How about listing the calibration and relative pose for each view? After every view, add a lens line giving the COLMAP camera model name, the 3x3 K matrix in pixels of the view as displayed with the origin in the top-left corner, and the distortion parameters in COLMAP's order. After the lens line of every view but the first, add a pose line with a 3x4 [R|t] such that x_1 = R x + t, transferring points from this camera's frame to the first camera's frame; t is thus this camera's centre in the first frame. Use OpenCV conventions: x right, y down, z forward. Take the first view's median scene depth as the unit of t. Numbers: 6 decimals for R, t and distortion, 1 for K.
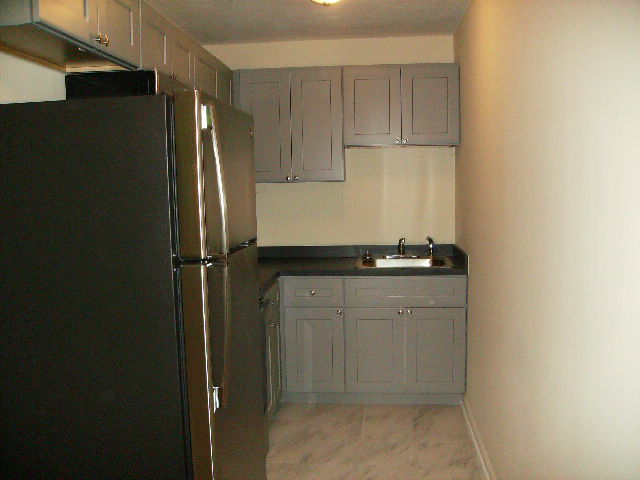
lens RADIAL K [[652.0, 0, 320.0], [0, 652.0, 240.0], [0, 0, 1]] dist [-0.070249, 0.022268]
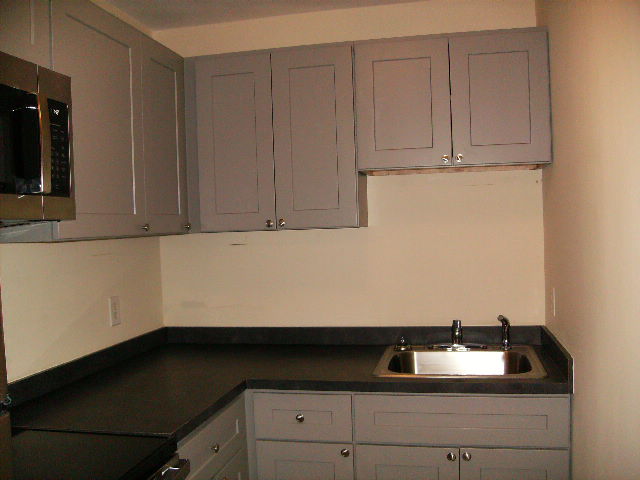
lens RADIAL K [[652.0, 0, 320.0], [0, 652.0, 240.0], [0, 0, 1]] dist [-0.070249, 0.022268]
pose [[0.993888, -0.009913, -0.109950, 0.069305], [0.003672, 0.998378, -0.056820, -0.044636], [0.110335, 0.056069, 0.992312, 0.395338]]
